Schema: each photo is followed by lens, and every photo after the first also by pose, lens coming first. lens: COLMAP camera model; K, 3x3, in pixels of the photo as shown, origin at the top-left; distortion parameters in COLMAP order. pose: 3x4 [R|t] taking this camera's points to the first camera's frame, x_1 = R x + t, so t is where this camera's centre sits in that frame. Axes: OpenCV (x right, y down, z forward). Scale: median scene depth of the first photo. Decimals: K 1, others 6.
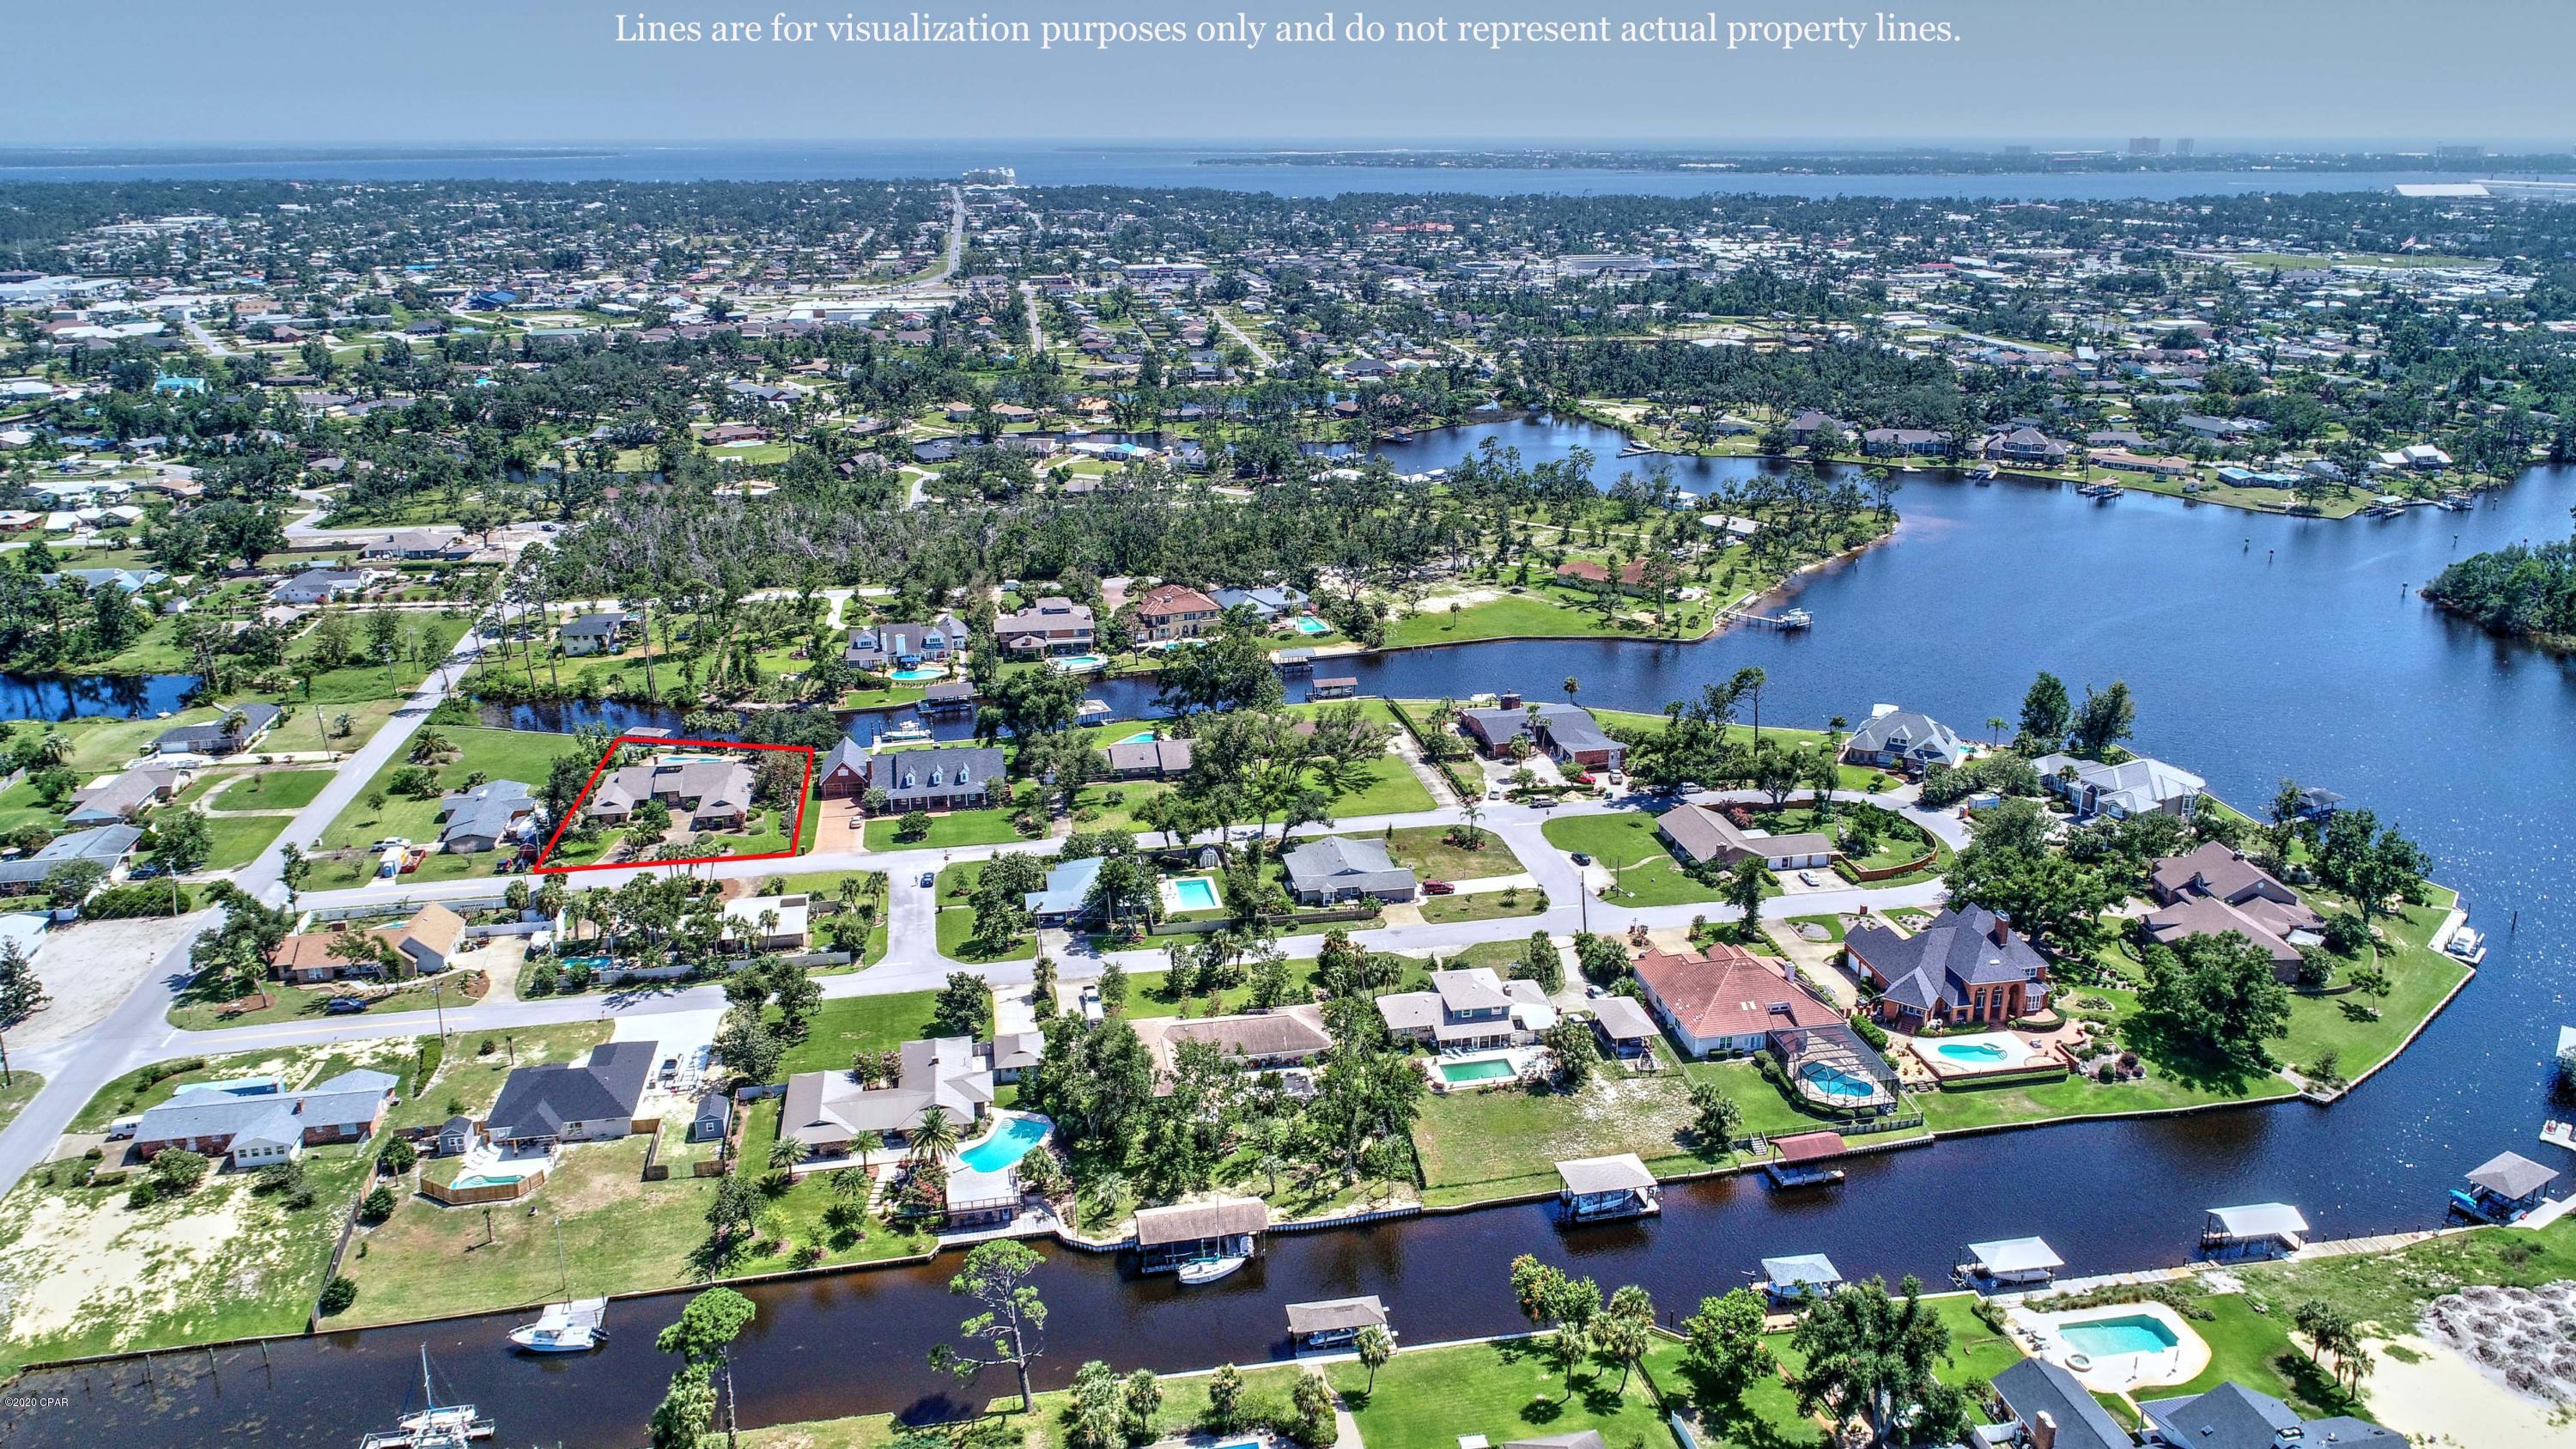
lens RADIAL K [[1758.1, 0, 1288.0], [0, 1758.1, 724.5], [0, 0, 1]] dist [0.002434, 0.001208]
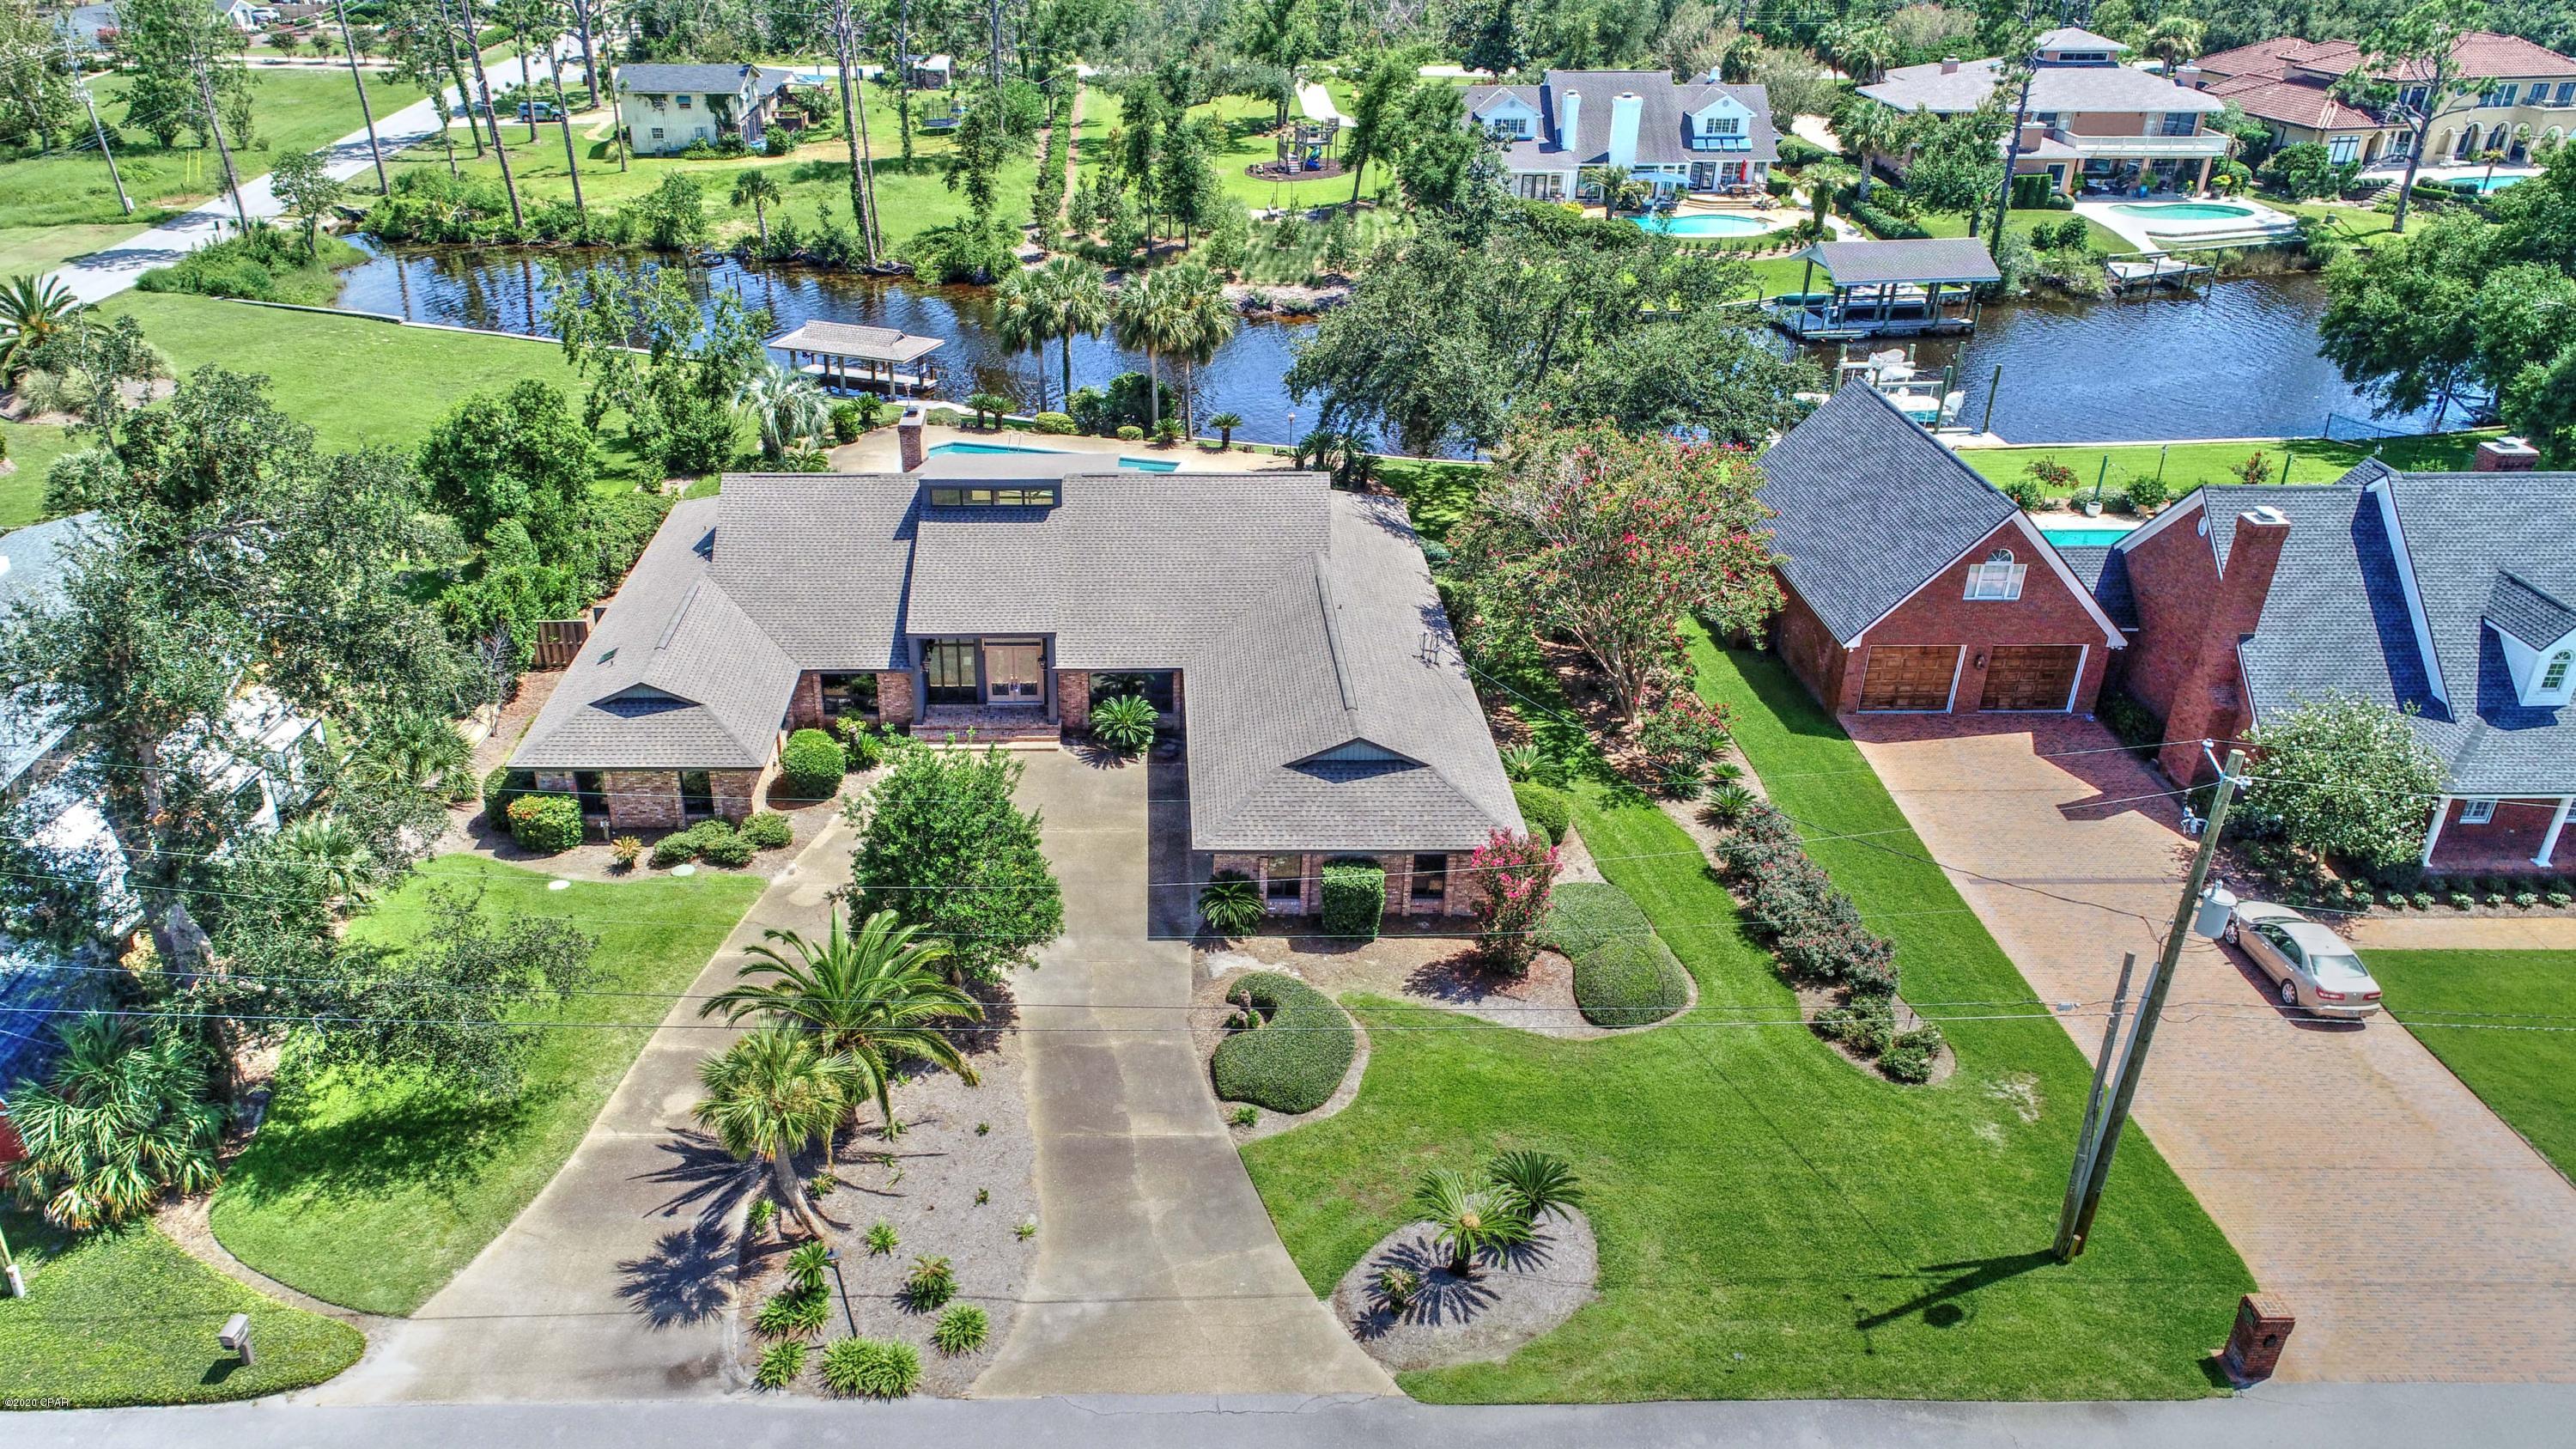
lens RADIAL K [[1758.1, 0, 1288.0], [0, 1758.1, 724.5], [0, 0, 1]] dist [0.002434, 0.001208]
pose [[0.993878, 0.070655, -0.084934, -0.252611], [-0.056911, 0.986342, 0.154563, 0.015144], [0.094695, -0.148784, 0.984325, 0.681099]]
